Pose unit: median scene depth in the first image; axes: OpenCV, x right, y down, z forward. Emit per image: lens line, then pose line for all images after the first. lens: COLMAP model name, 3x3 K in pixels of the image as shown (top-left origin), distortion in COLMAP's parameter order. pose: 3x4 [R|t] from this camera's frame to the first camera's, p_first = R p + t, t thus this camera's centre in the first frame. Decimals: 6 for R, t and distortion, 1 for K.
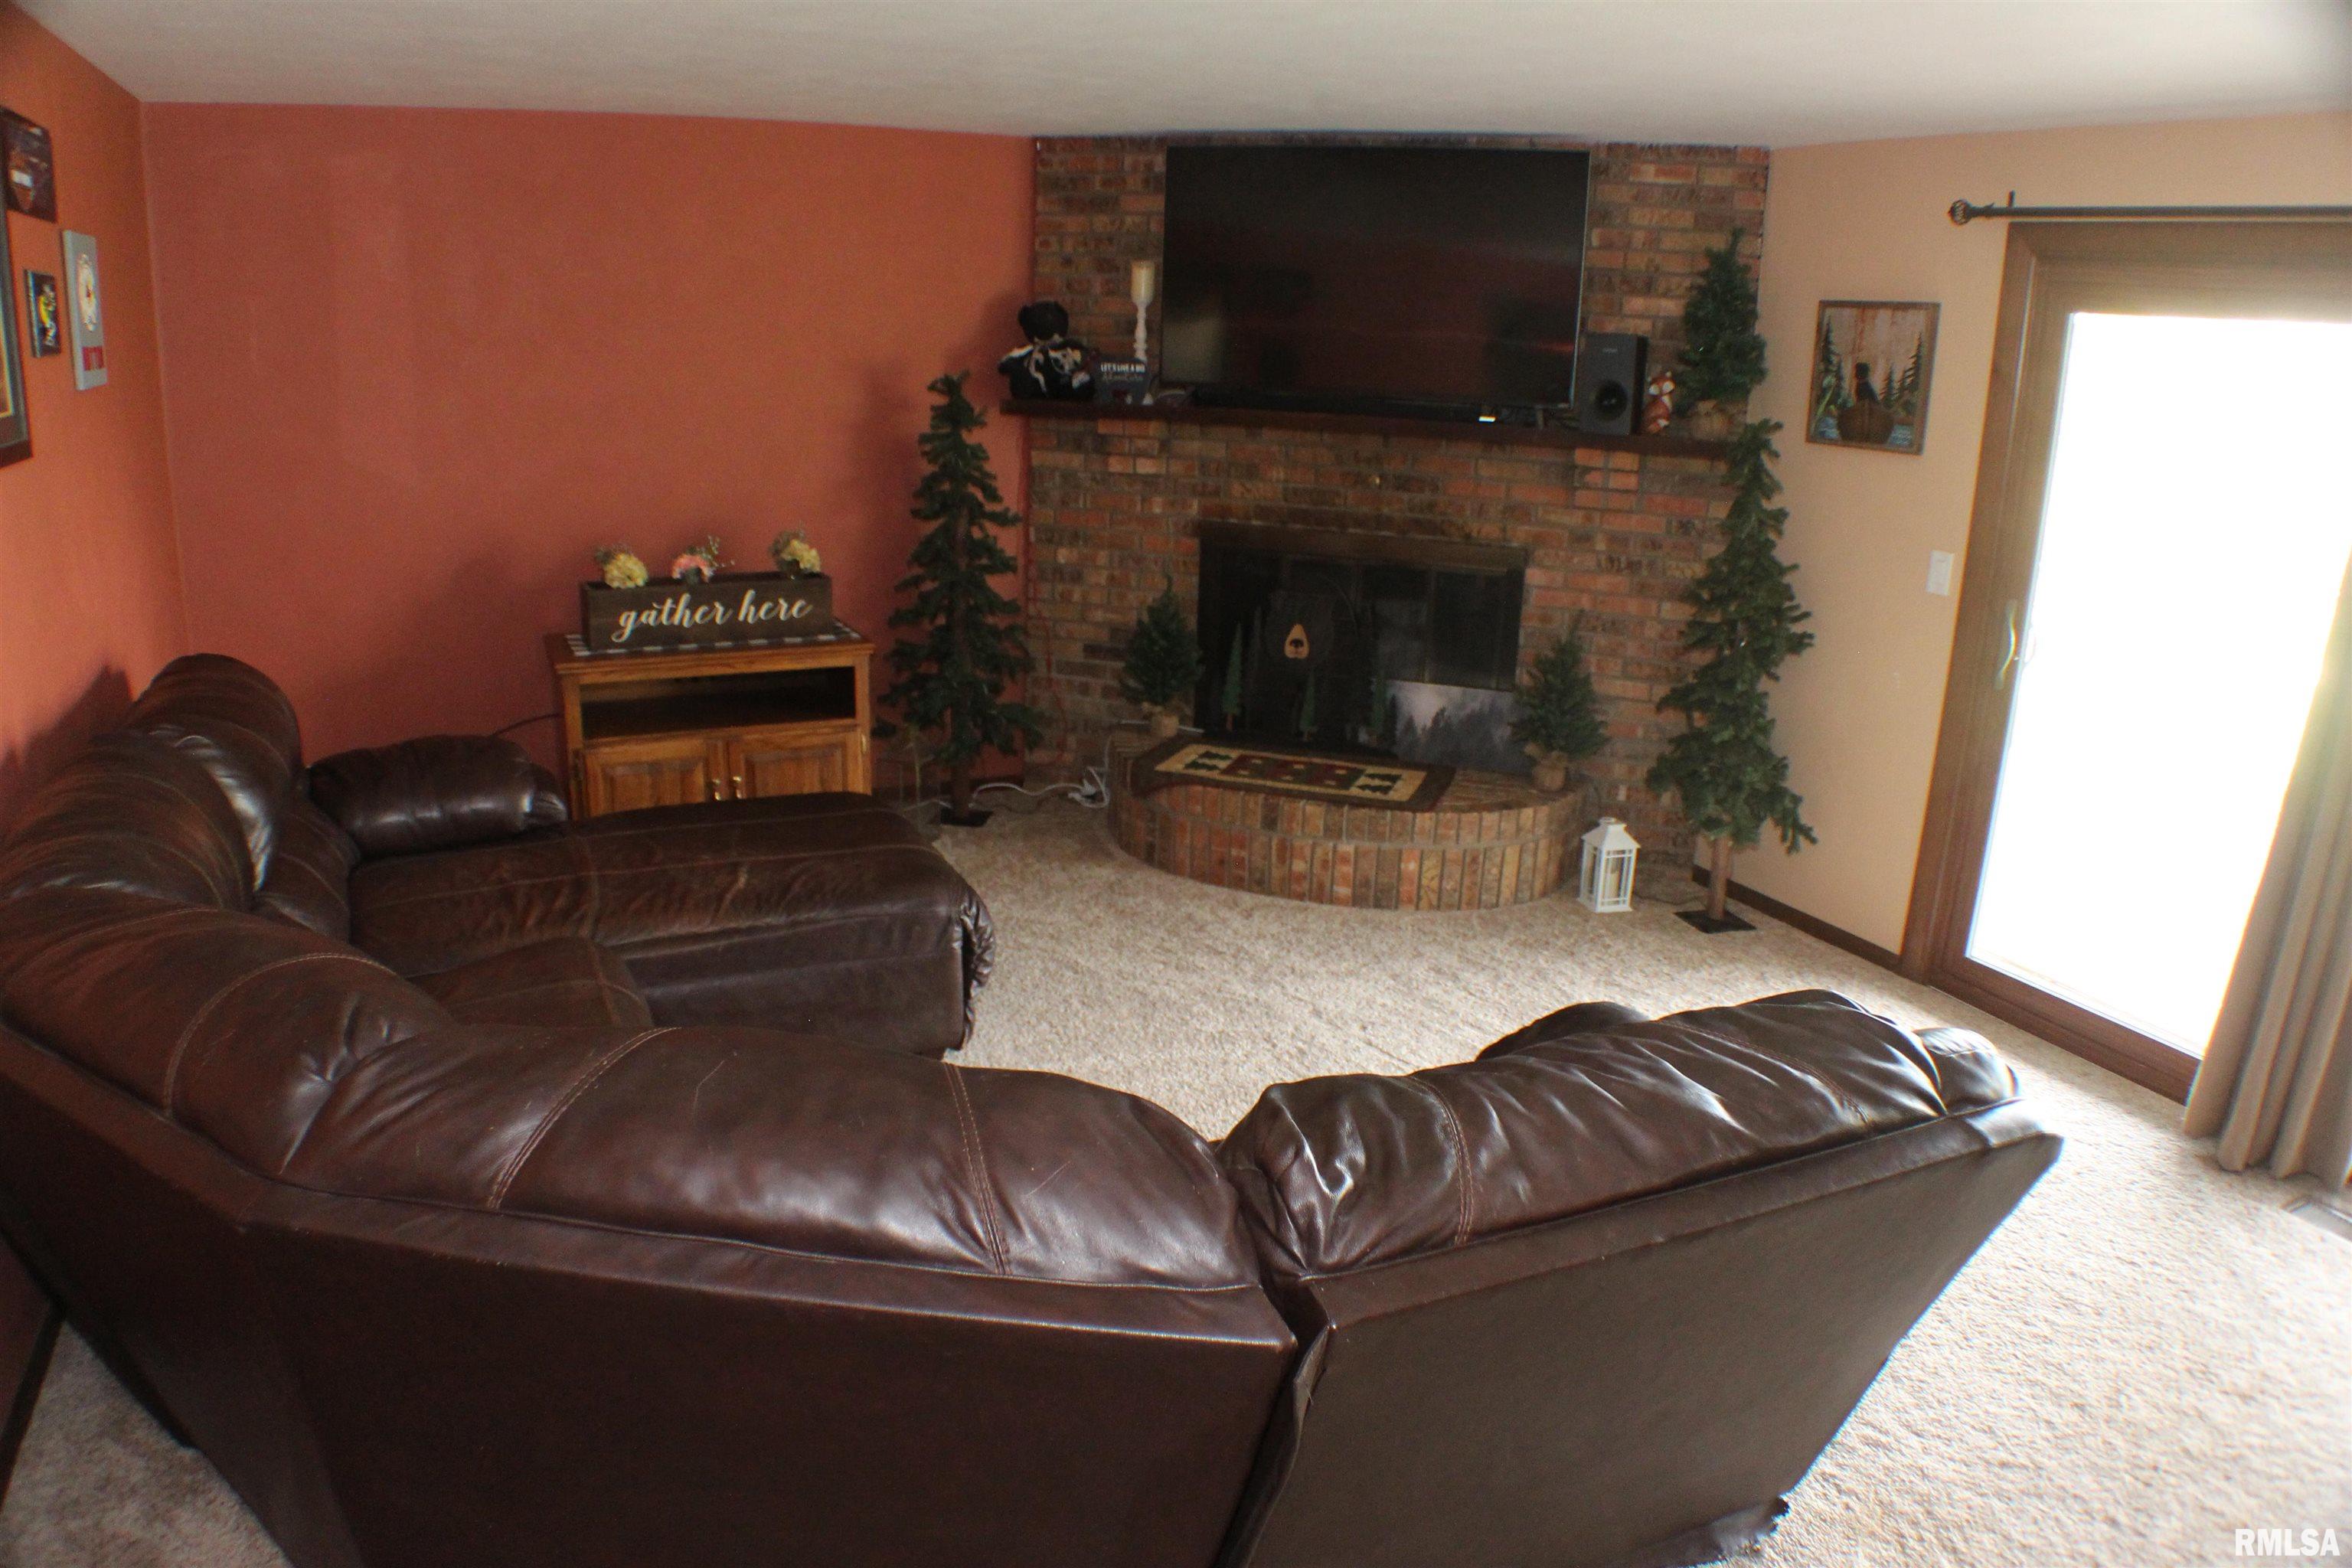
lens RADIAL K [[1609.5, 0, 1174.9], [0, 1609.5, 794.5], [0, 0, 1]] dist [-0.221869, 0.115245]
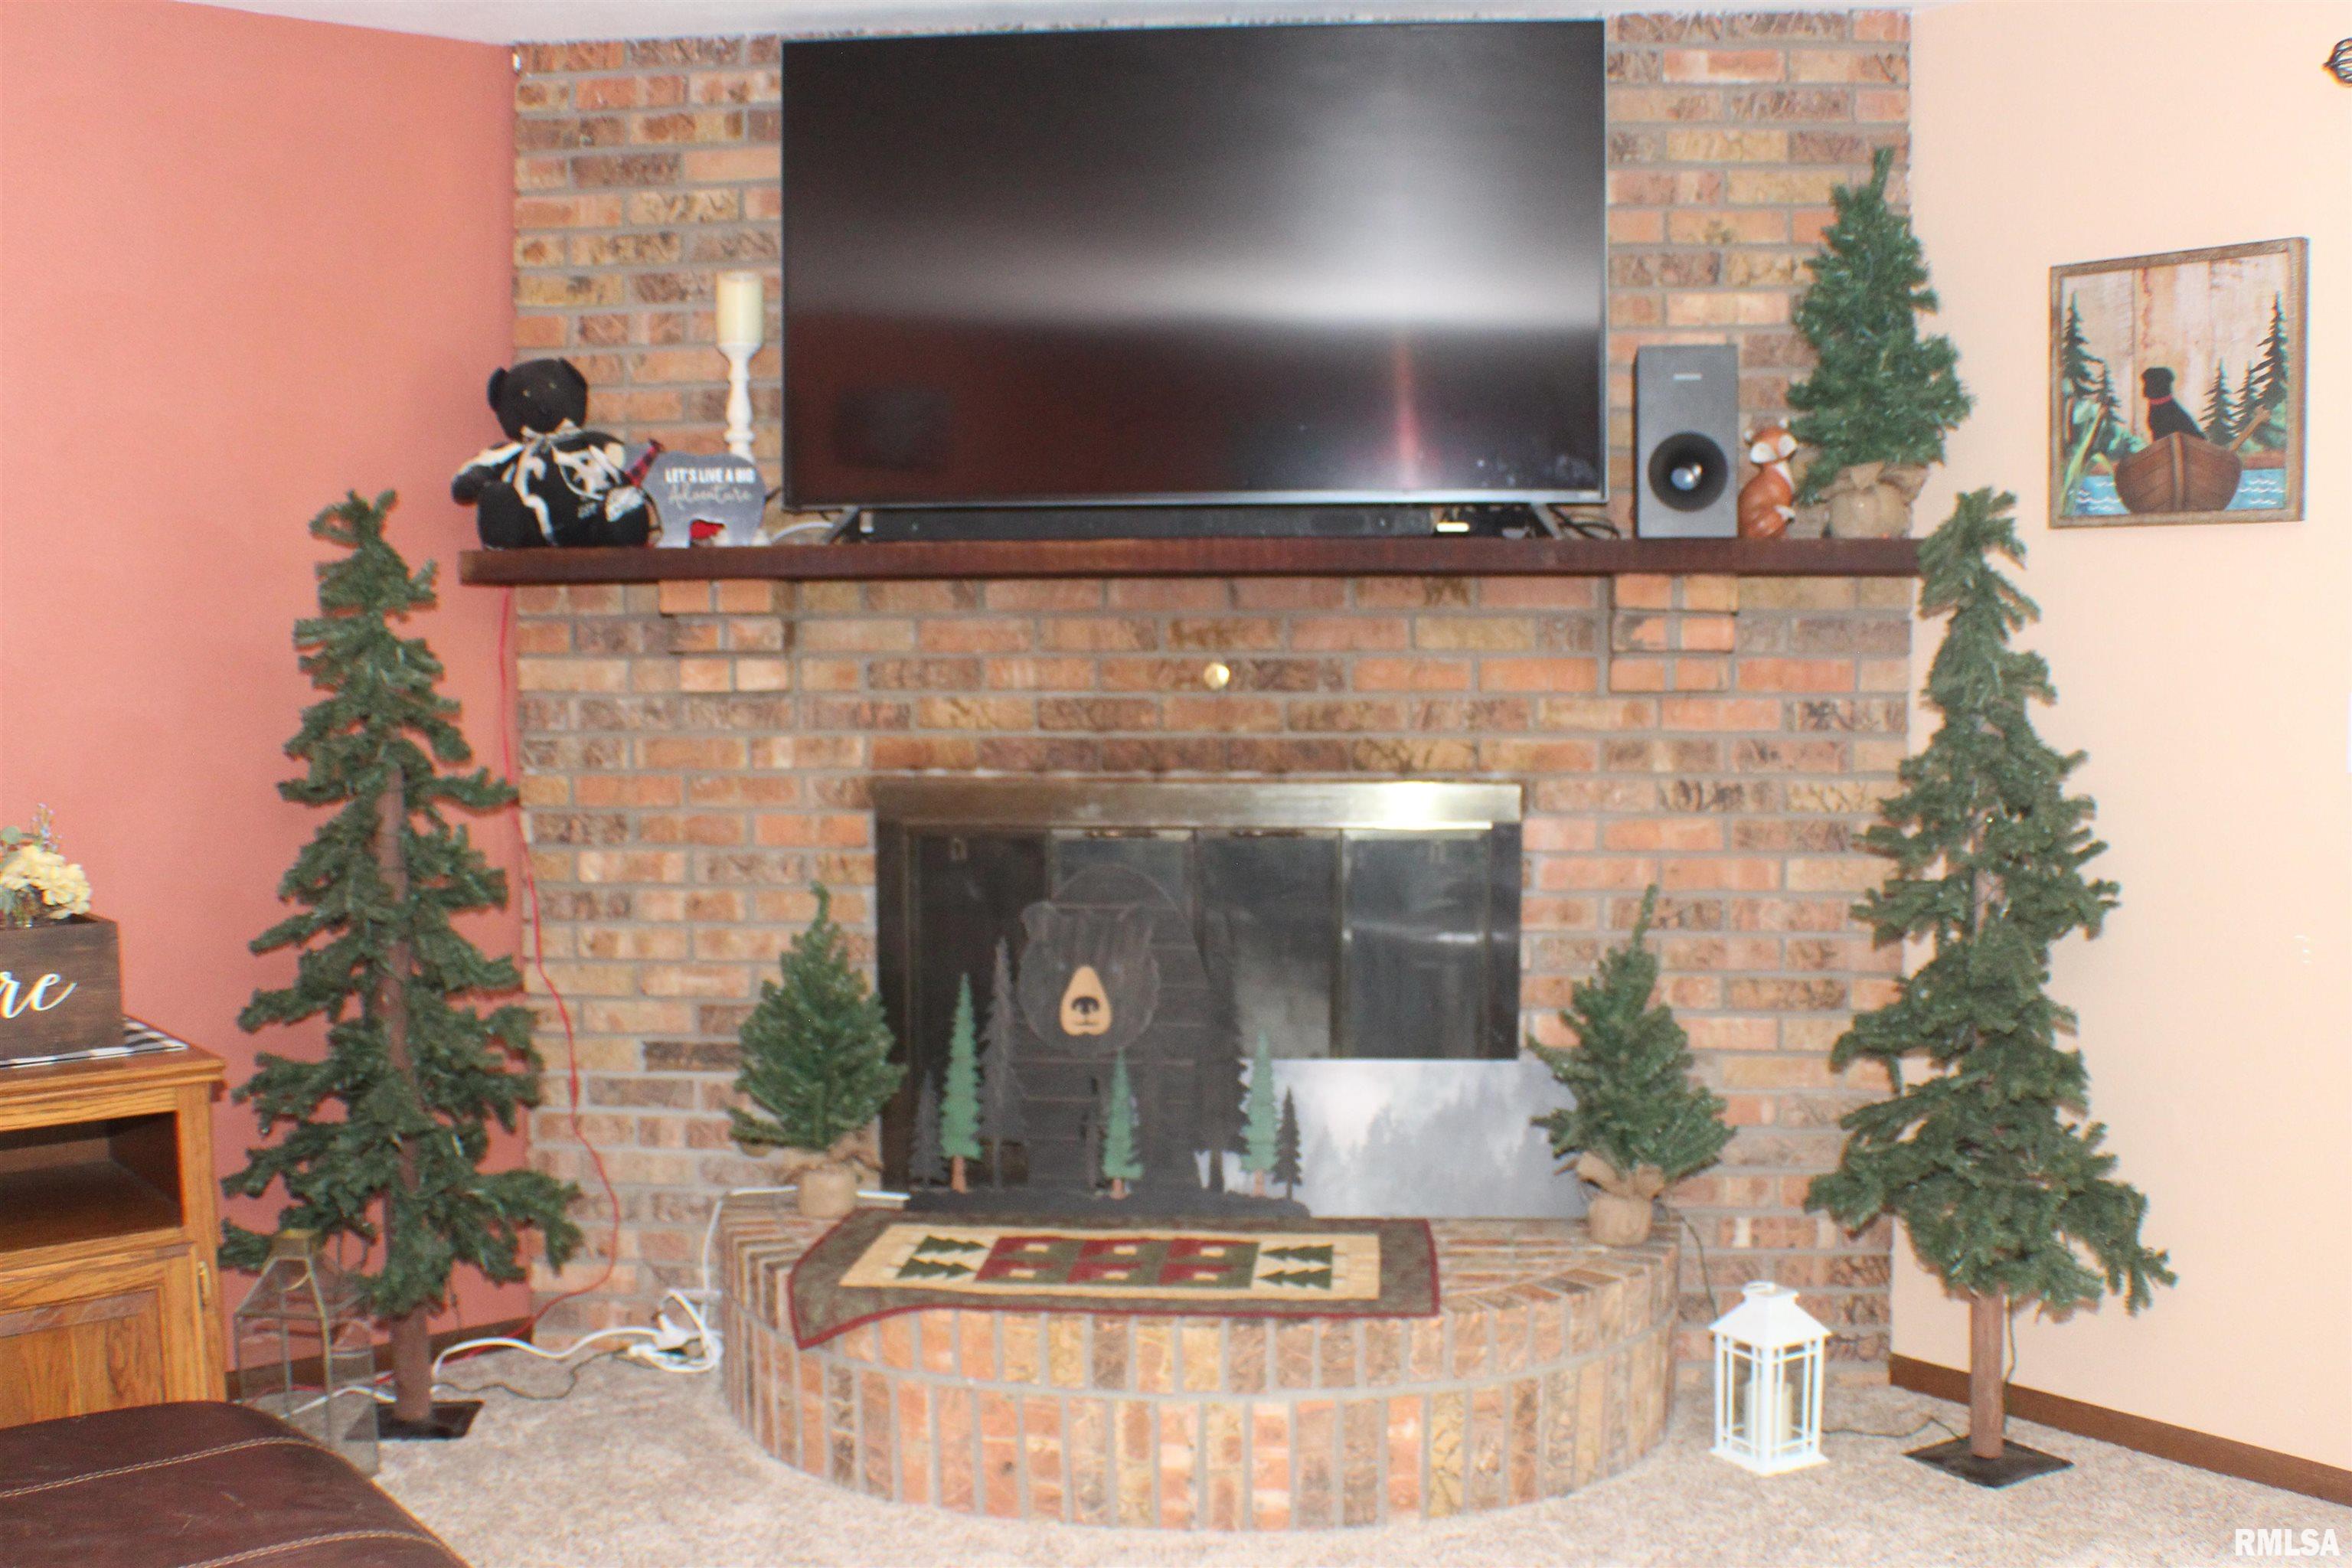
lens RADIAL K [[2389.8, 0, 1176.0], [0, 2389.8, 784.0], [0, 0, 1]] dist [-0.203442, 0.229159]
pose [[0.969933, -0.055239, 0.237019, -0.074046], [0.102870, 0.975677, -0.193580, -0.014760], [-0.220561, 0.212142, 0.952023, 0.282346]]
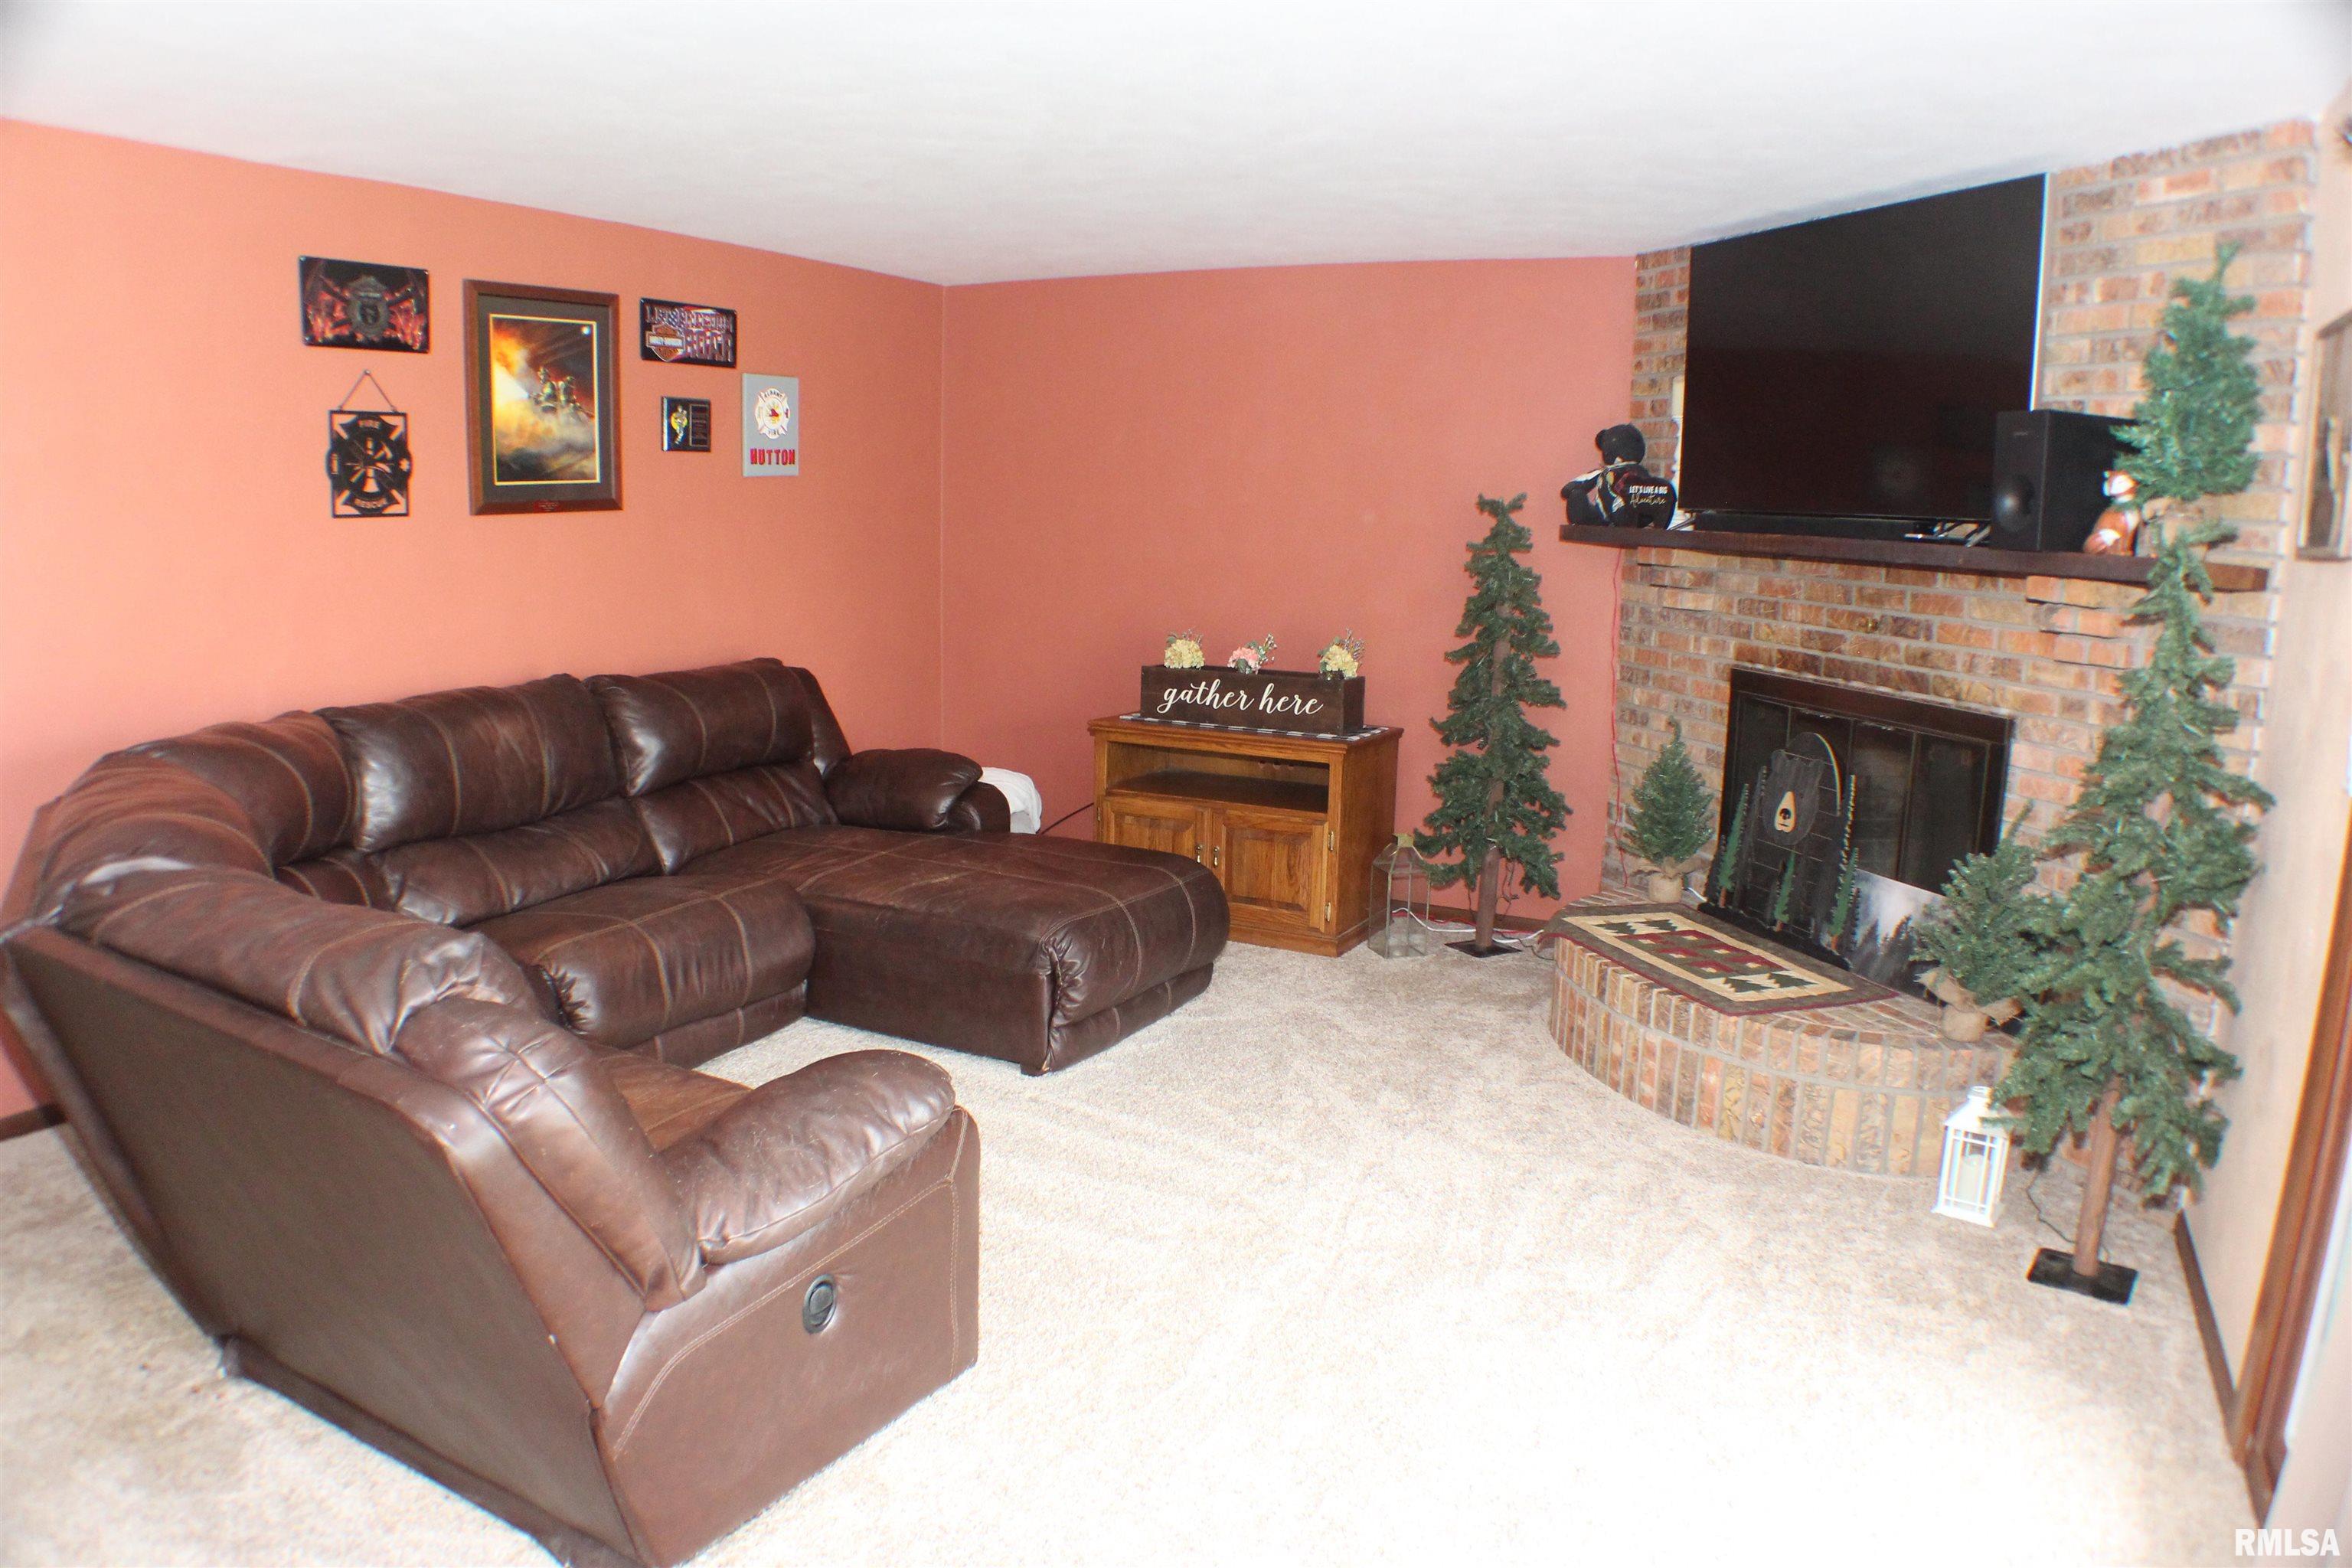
lens RADIAL K [[1597.9, 0, 1176.0], [0, 1597.9, 784.0], [0, 0, 1]] dist [-0.205862, 0.088218]
pose [[0.601498, 0.119843, -0.789834, 0.551303], [-0.227062, 0.973554, -0.025200, -0.017738], [0.765926, 0.194499, 0.612803, 0.273141]]
